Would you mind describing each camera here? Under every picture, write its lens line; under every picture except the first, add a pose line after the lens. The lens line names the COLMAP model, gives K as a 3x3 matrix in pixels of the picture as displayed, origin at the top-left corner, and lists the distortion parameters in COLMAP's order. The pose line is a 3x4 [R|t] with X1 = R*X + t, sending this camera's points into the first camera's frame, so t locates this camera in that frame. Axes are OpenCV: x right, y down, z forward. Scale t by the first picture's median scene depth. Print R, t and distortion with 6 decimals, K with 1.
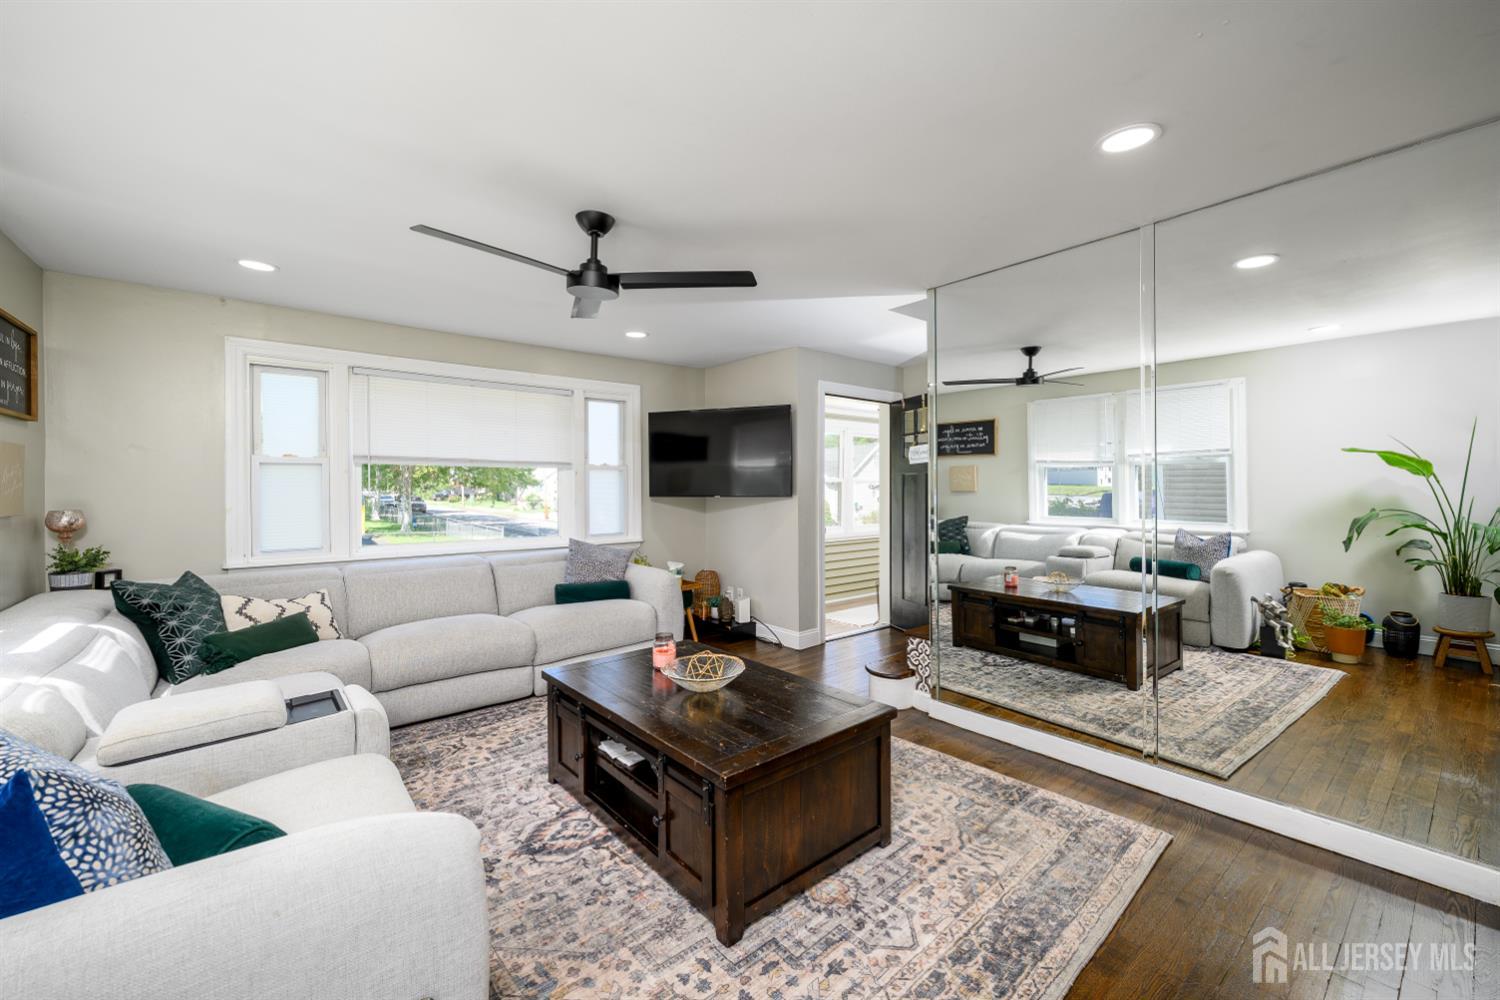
lens RADIAL K [[606.0, 0, 750.0], [0, 606.0, 500.0], [0, 0, 1]] dist [-0.000932, 0.000156]
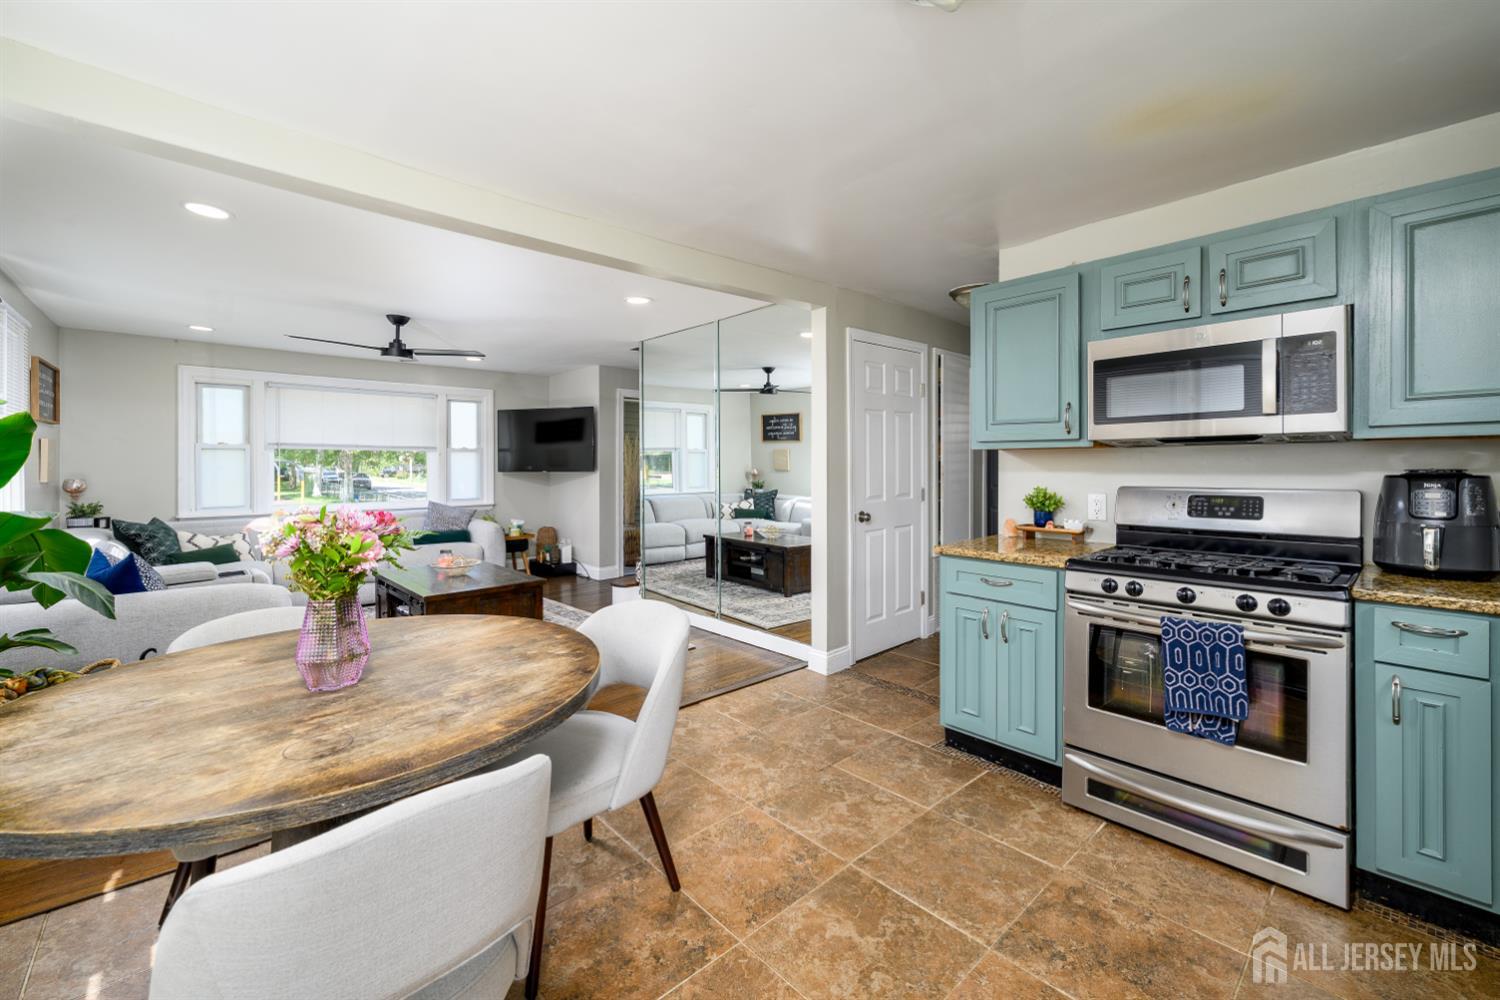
lens RADIAL K [[618.4, 0, 751.2], [0, 618.4, 475.1], [0, 0, 1]] dist [-0.000689, -0.000149]
pose [[0.998585, 0.001712, 0.053160, 0.393798], [-0.001519, 0.999992, -0.003665, 0.007019], [-0.053165, 0.003579, 0.998579, -0.504900]]
